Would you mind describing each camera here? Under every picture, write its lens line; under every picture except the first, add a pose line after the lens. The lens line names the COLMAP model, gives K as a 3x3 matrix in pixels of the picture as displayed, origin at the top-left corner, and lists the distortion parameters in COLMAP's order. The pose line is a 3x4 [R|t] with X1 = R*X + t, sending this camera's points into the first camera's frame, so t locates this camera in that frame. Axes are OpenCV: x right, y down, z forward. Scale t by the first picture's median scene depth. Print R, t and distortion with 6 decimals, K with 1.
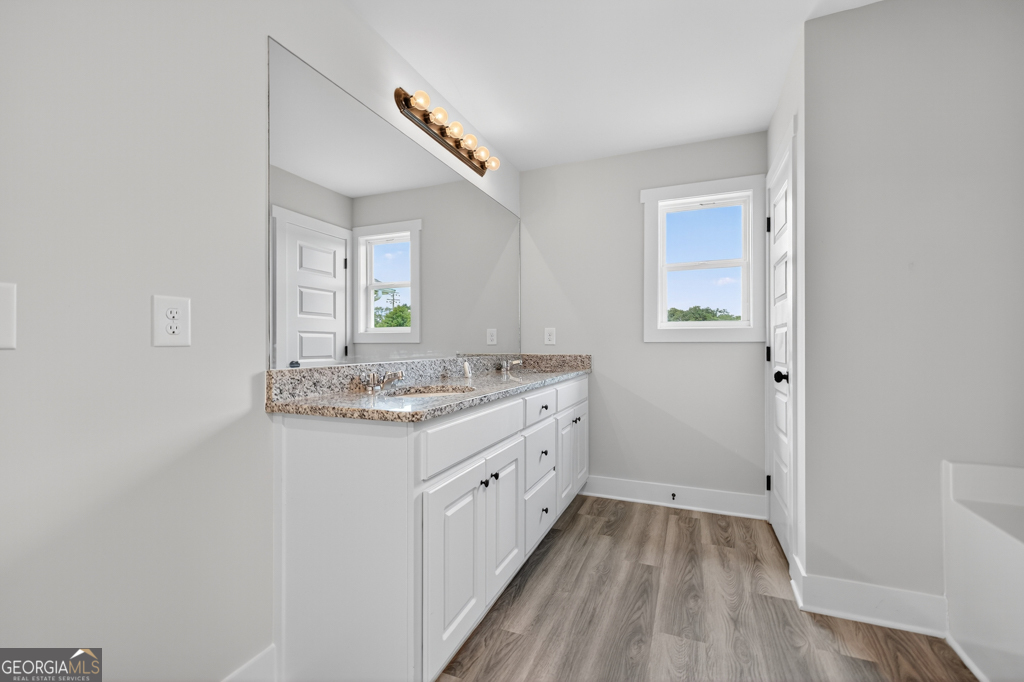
lens RADIAL K [[430.1, 0, 514.7], [0, 430.1, 336.7], [0, 0, 1]] dist [0.010000, -0.000074]
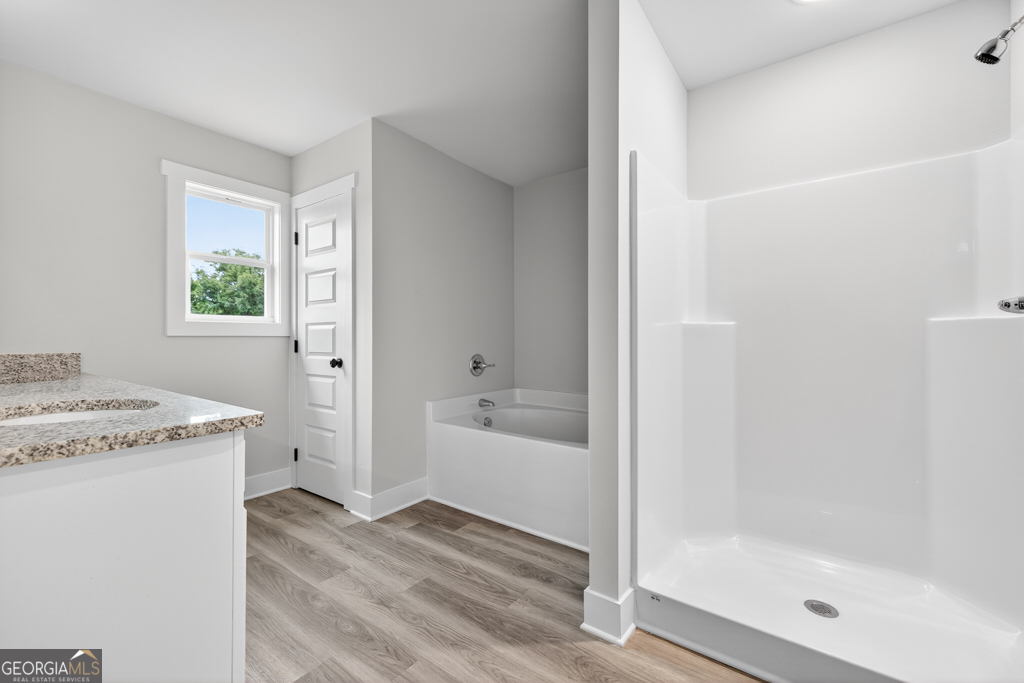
lens RADIAL K [[430.1, 0, 514.7], [0, 430.1, 337.2], [0, 0, 1]] dist [0.010000, -0.000074]
pose [[0.250085, 0.003054, 0.968219, -0.577748], [-0.014765, 0.999891, 0.000660, 0.007205], [-0.968111, -0.014461, 0.250103, 0.175805]]
